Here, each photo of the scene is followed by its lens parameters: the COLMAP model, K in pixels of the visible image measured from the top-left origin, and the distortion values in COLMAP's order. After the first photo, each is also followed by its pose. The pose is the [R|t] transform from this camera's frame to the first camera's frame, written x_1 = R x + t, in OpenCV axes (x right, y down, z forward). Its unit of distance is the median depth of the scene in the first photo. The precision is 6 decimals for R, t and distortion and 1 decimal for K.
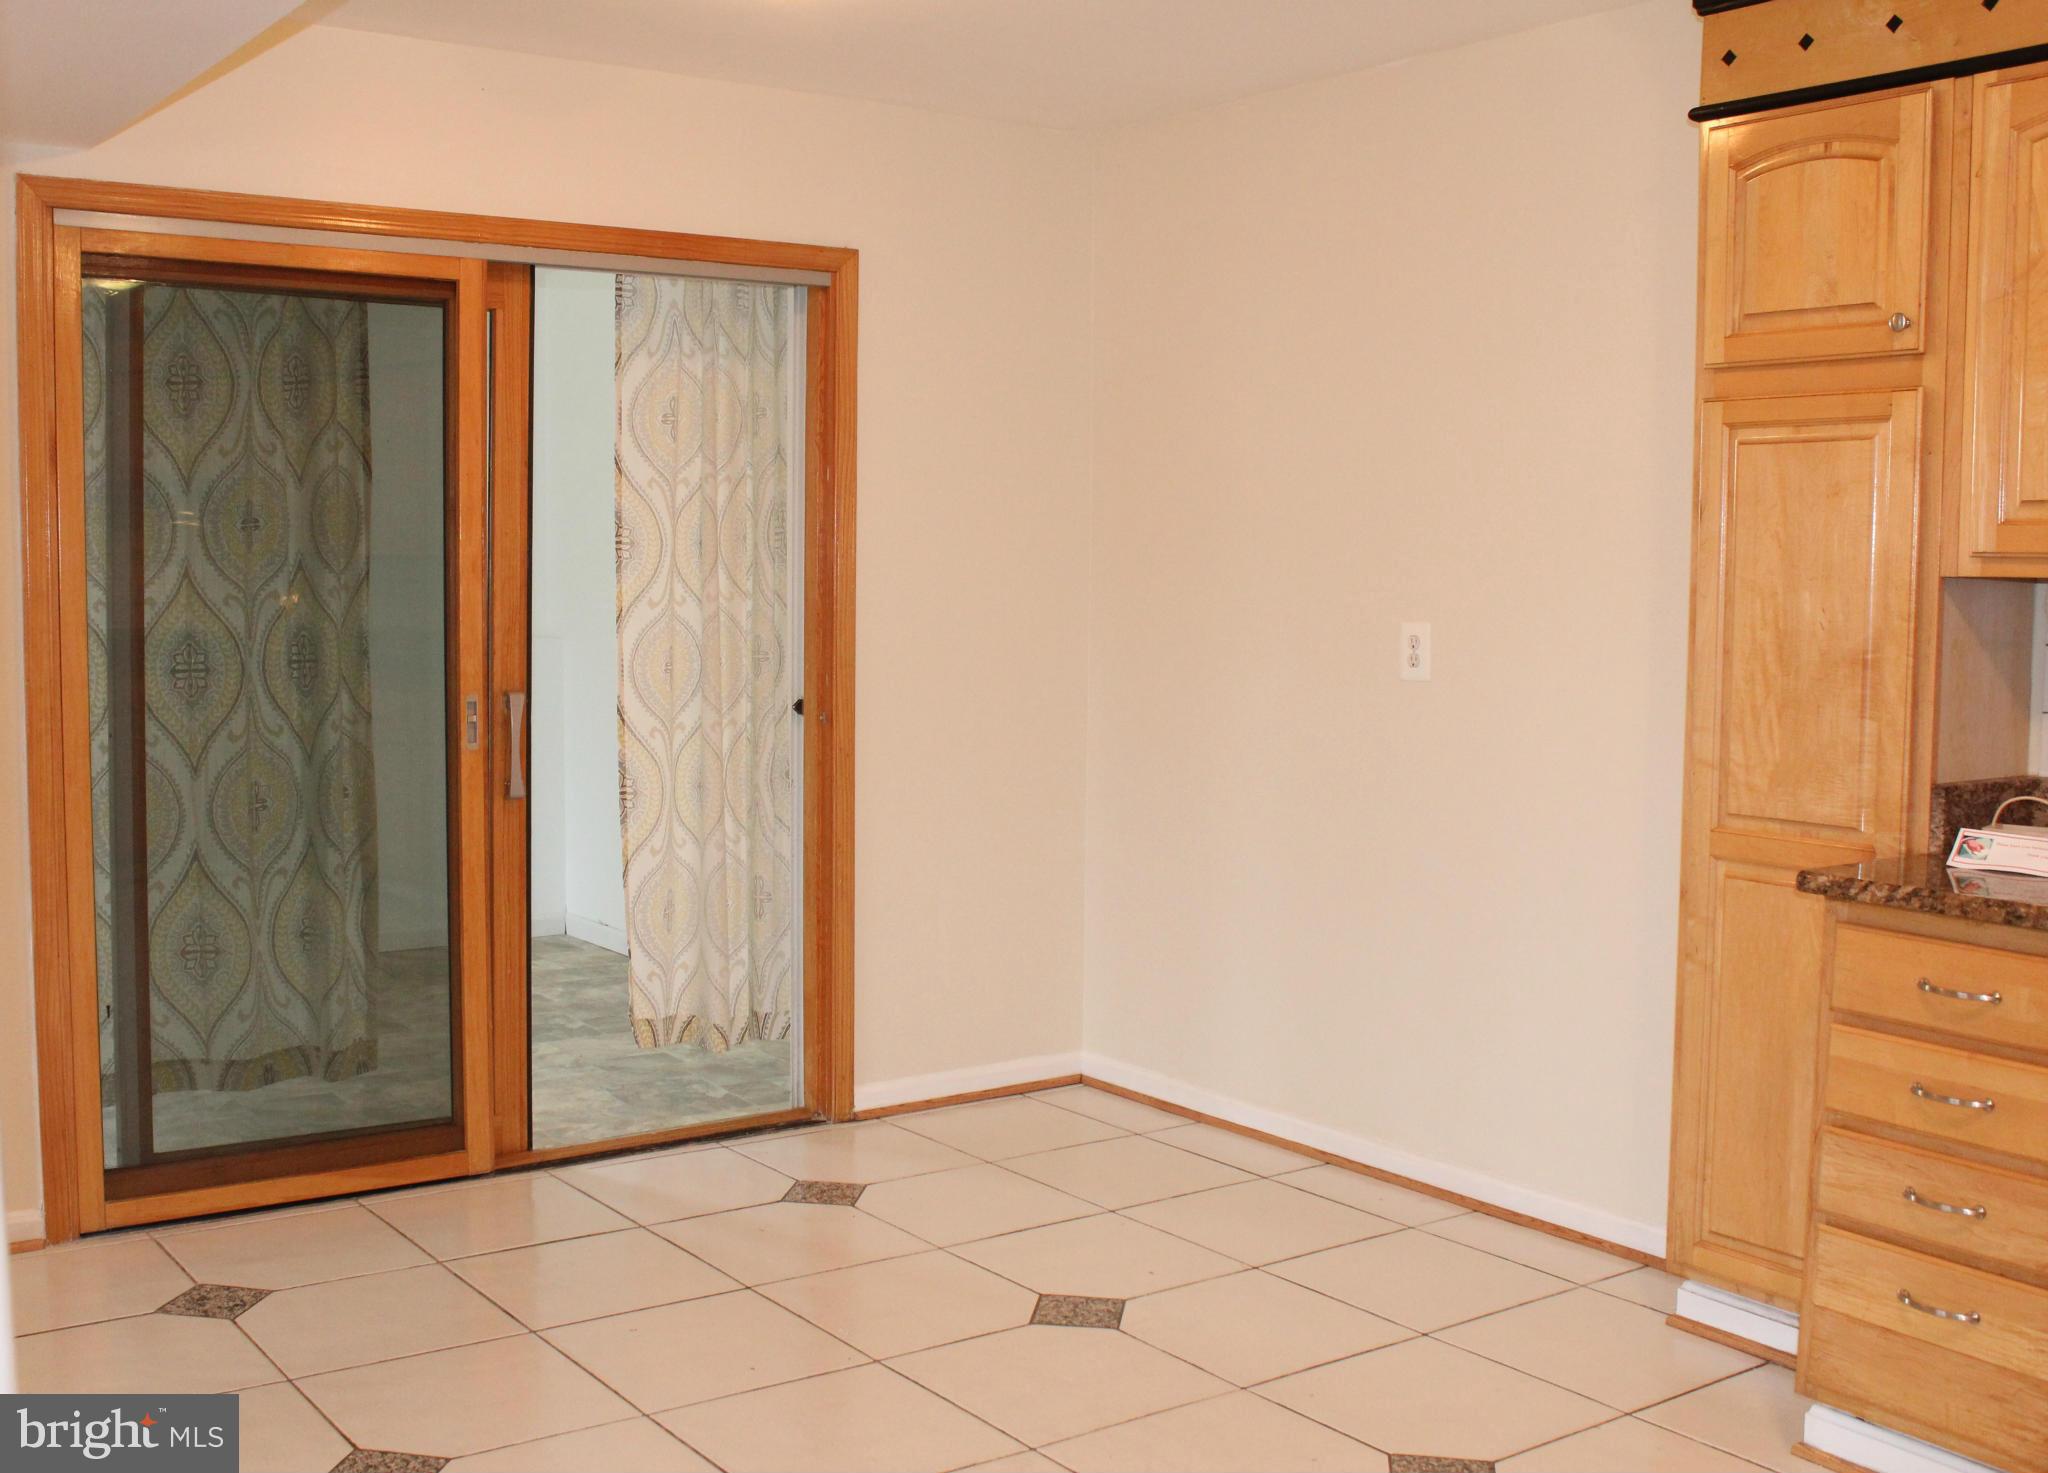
lens RADIAL K [[2149.8, 0, 1024.0], [0, 2149.8, 736.5], [0, 0, 1]] dist [-0.087550, -0.001741]
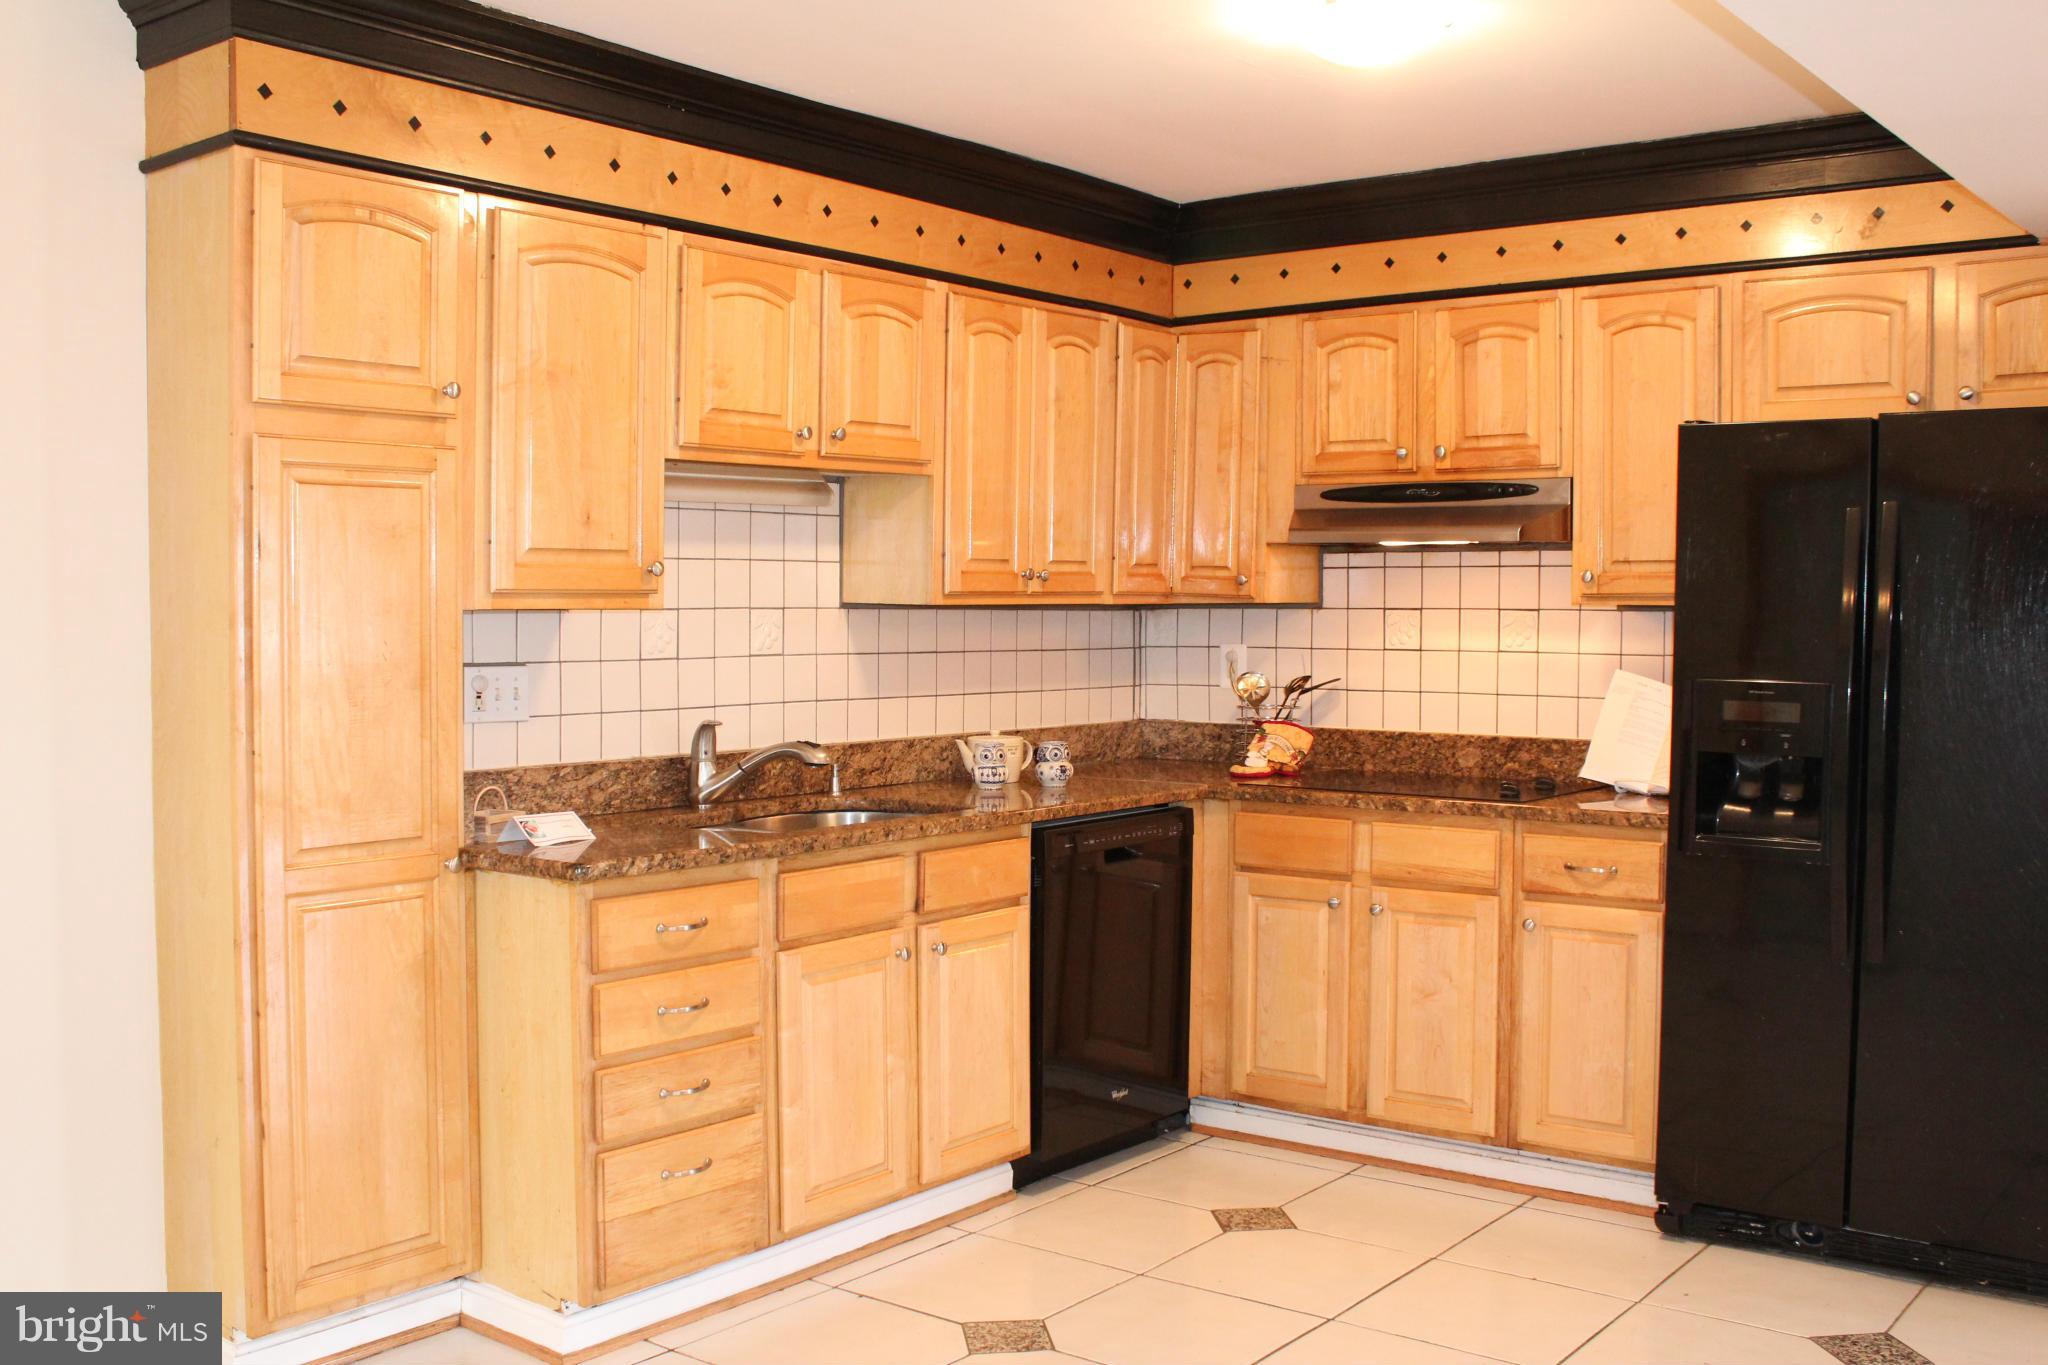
lens RADIAL K [[2018.9, 0, 956.6], [0, 2018.9, 680.9], [0, 0, 1]] dist [-0.069802, 0.015214]
pose [[-0.266295, -0.048007, 0.962695, -0.688253], [0.073585, 0.994832, 0.069964, -0.090844], [-0.961079, 0.089471, -0.261386, 0.990592]]
